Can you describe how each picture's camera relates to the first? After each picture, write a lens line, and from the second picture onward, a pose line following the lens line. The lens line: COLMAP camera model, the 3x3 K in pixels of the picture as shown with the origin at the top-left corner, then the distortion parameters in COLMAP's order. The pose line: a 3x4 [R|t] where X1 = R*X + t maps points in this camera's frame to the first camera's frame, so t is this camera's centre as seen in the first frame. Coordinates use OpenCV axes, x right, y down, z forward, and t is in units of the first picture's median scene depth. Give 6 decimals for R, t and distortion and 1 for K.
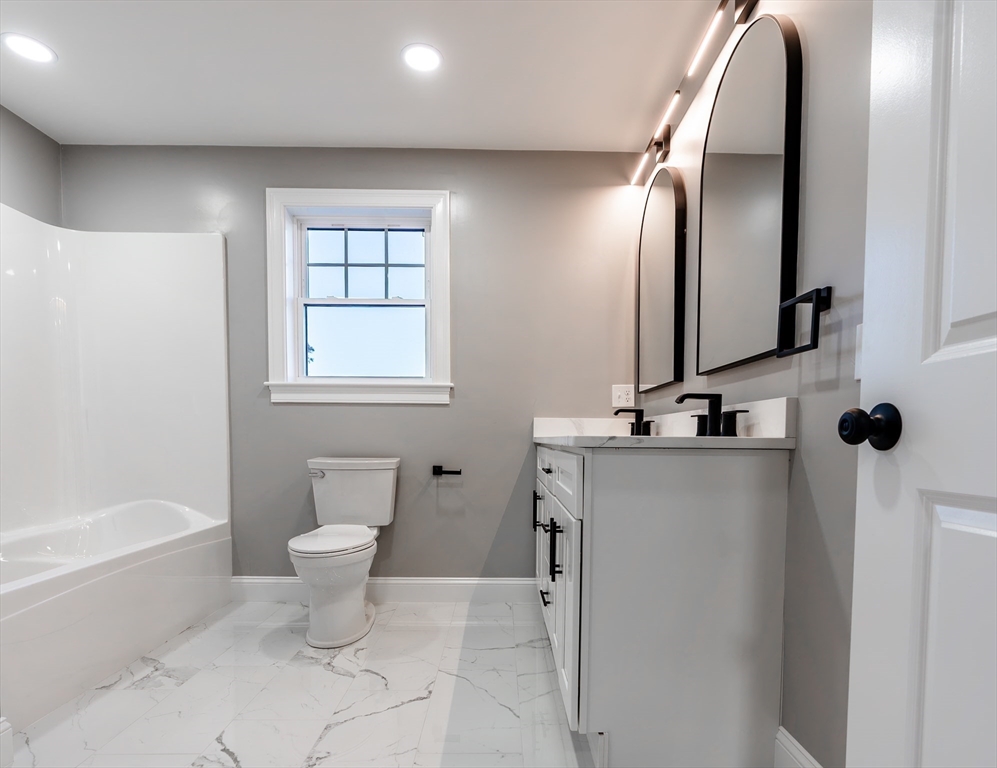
lens RADIAL K [[617.9, 0, 602.5], [0, 617.9, 474.7], [0, 0, 1]] dist [-0.002887, 0.001124]
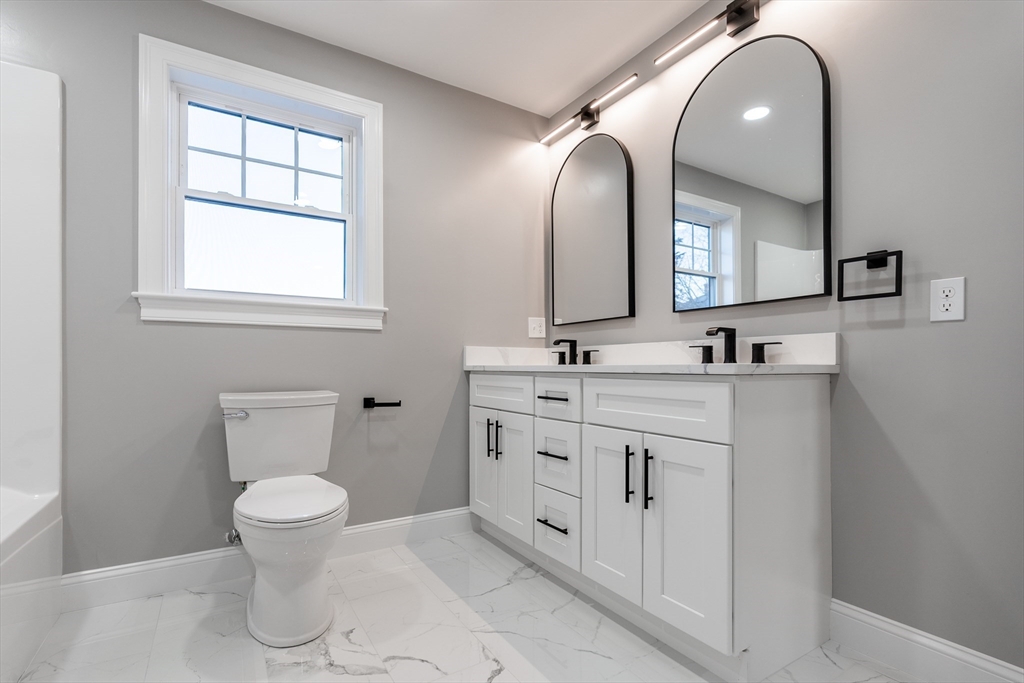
lens RADIAL K [[481.1, 0, 559.9], [0, 481.1, 366.6], [0, 0, 1]] dist [-0.009487, 0.004532]
pose [[0.857008, -0.007224, 0.515252, -0.403425], [0.036085, 0.998288, -0.046023, -0.018229], [-0.514038, 0.058035, 0.855802, 0.263799]]
